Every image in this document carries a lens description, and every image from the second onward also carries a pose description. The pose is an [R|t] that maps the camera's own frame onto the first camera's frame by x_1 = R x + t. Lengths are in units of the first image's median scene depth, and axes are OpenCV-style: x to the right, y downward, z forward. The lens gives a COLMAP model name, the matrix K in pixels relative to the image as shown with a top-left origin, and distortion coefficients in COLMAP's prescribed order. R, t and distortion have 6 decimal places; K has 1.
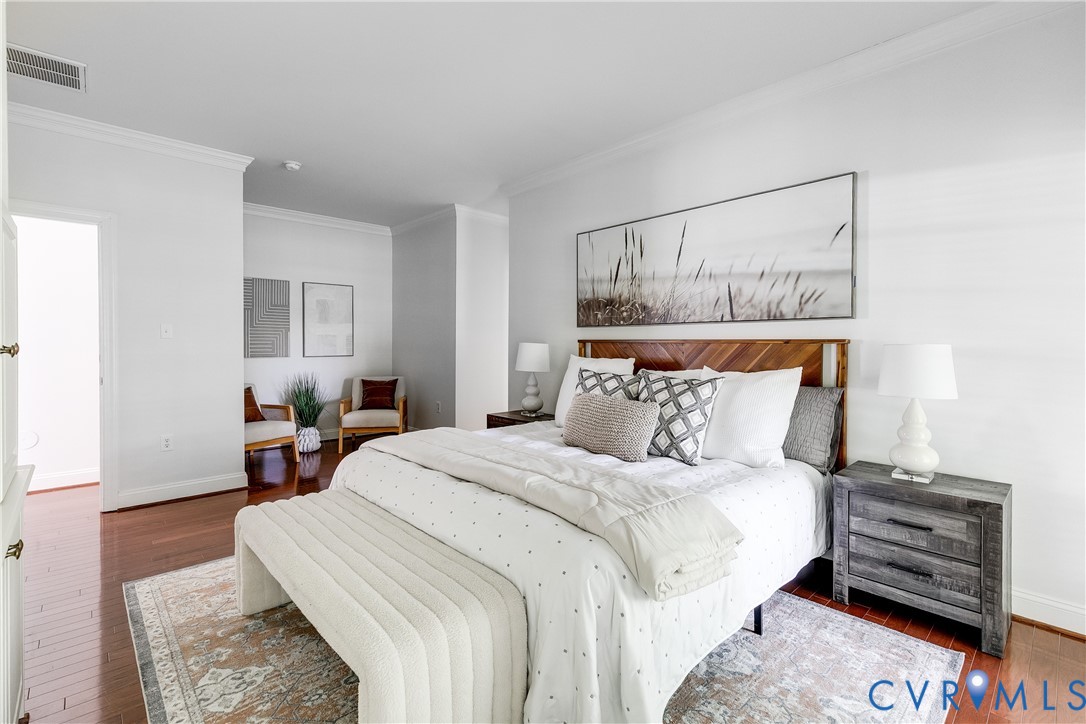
lens RADIAL K [[491.7, 0, 543.0], [0, 491.7, 362.0], [0, 0, 1]] dist [-0.001398, -0.000754]
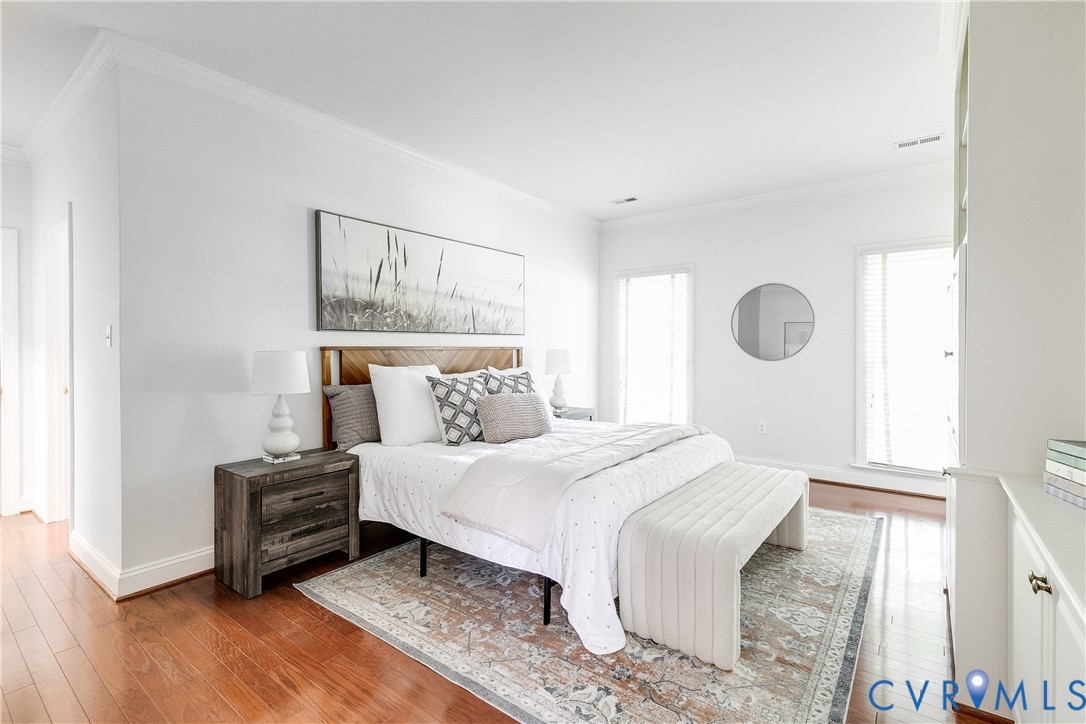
lens RADIAL K [[491.7, 0, 543.0], [0, 491.7, 362.0], [0, 0, 1]] dist [-0.001398, -0.000754]
pose [[-0.159507, -0.027153, 0.986823, -0.849490], [0.043323, 0.998466, 0.034476, -0.036613], [-0.986246, 0.048251, -0.158086, 0.879395]]
